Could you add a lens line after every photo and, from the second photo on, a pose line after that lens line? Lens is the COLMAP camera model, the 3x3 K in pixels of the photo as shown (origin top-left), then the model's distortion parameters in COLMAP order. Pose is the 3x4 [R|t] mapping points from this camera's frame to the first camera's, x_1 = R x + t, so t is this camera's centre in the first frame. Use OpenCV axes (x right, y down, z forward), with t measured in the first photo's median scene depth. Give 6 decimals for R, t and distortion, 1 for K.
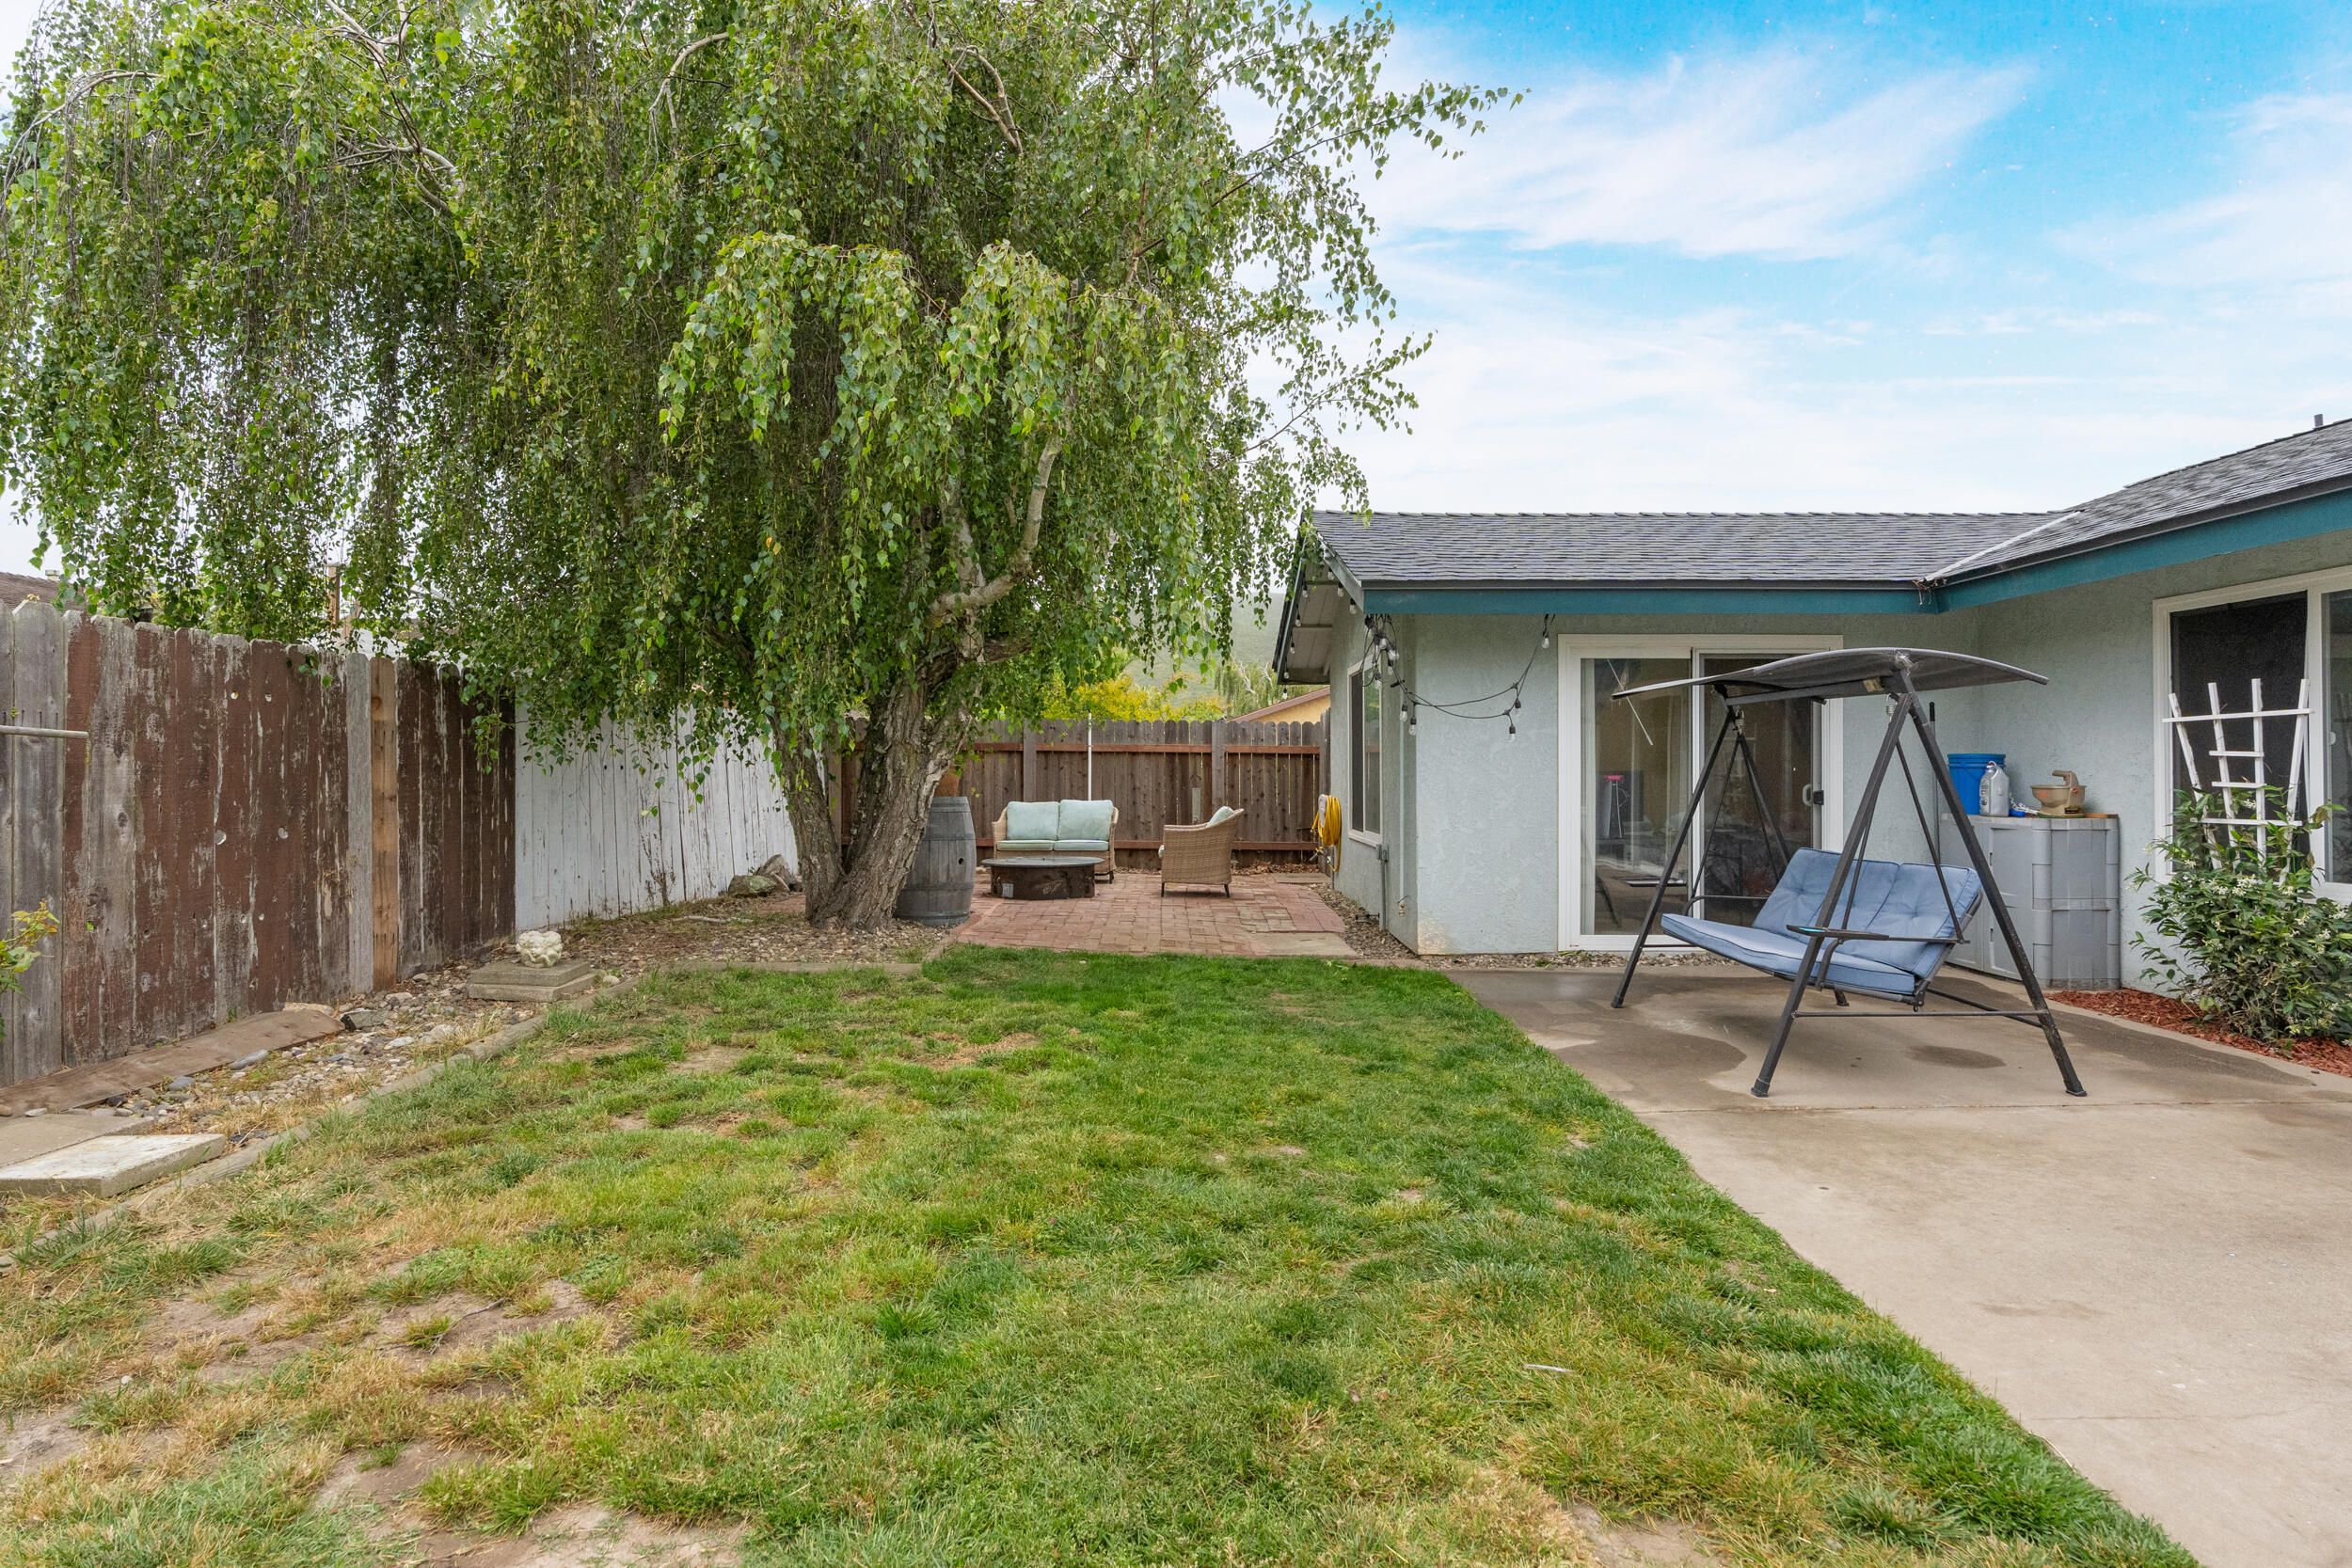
lens RADIAL K [[1248.9, 0, 1182.2], [0, 1248.9, 766.7], [0, 0, 1]] dist [-0.007920, -0.001999]
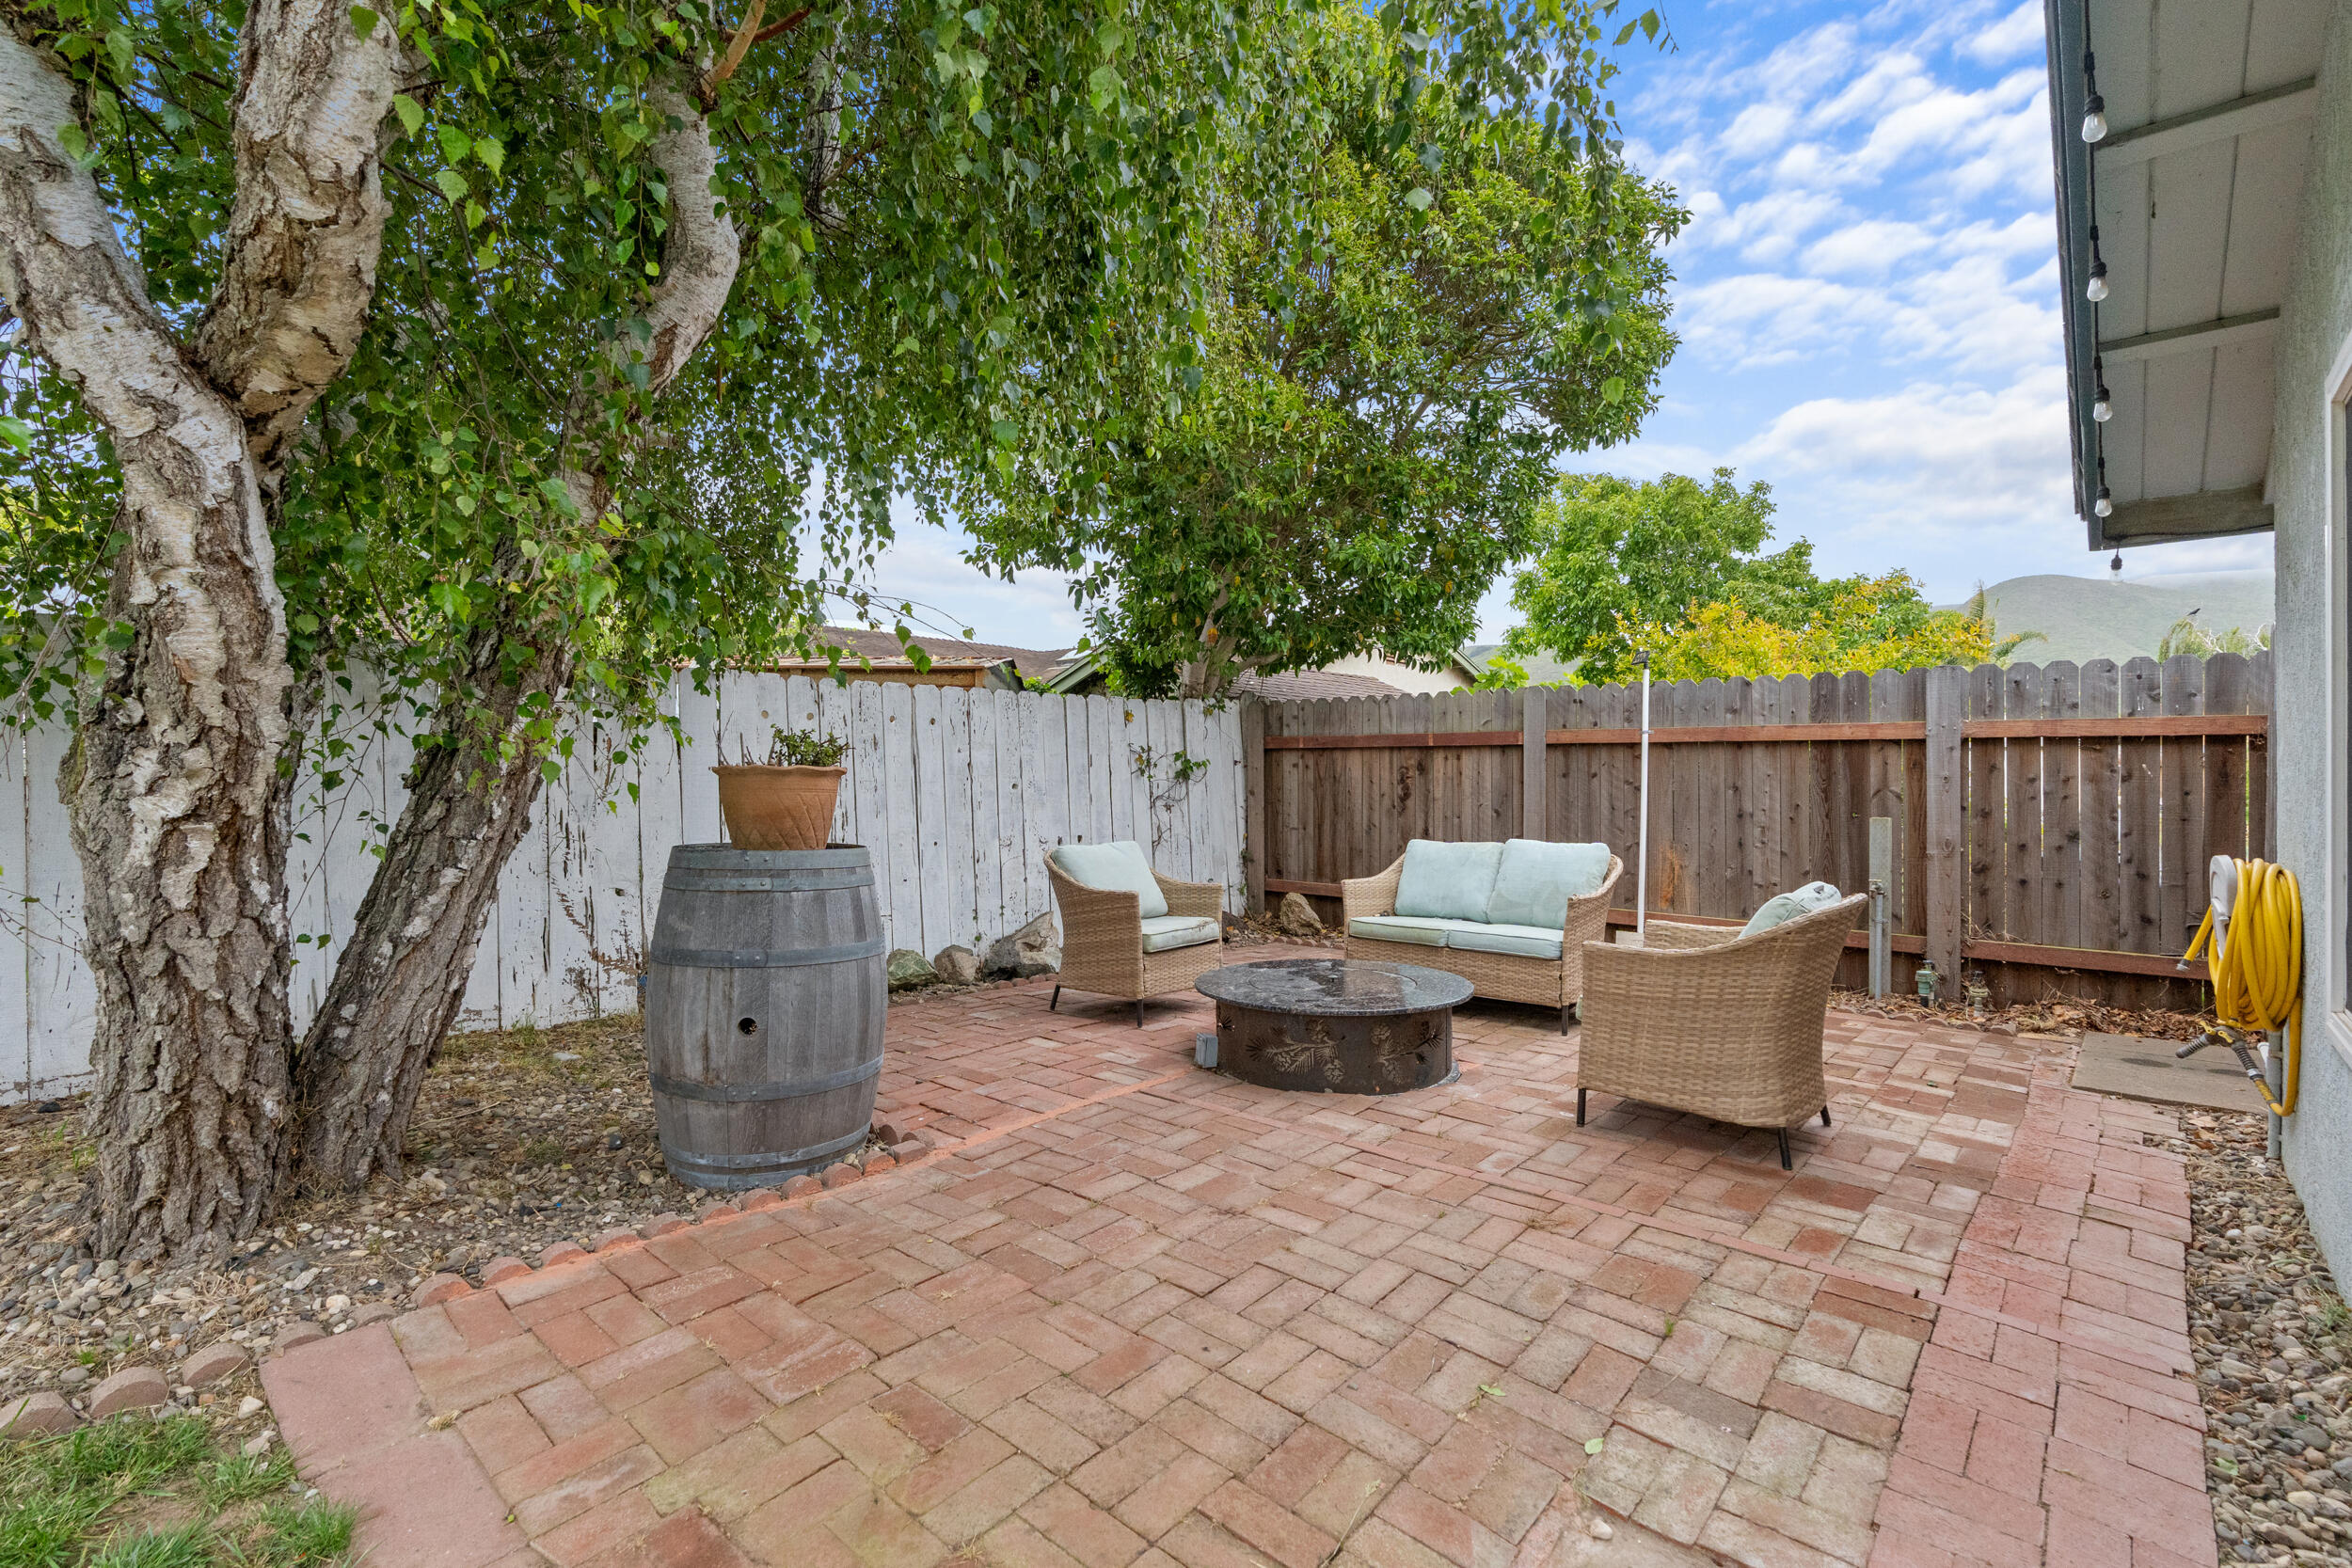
lens RADIAL K [[1064.5, 0, 1184.2], [0, 1064.5, 782.6], [0, 0, 1]] dist [-0.001773, 0.000249]
pose [[0.747666, -0.000860, -0.664075, 0.138803], [0.002257, 0.999997, 0.001246, 0.006526], [0.664071, -0.002430, 0.747665, 0.955000]]
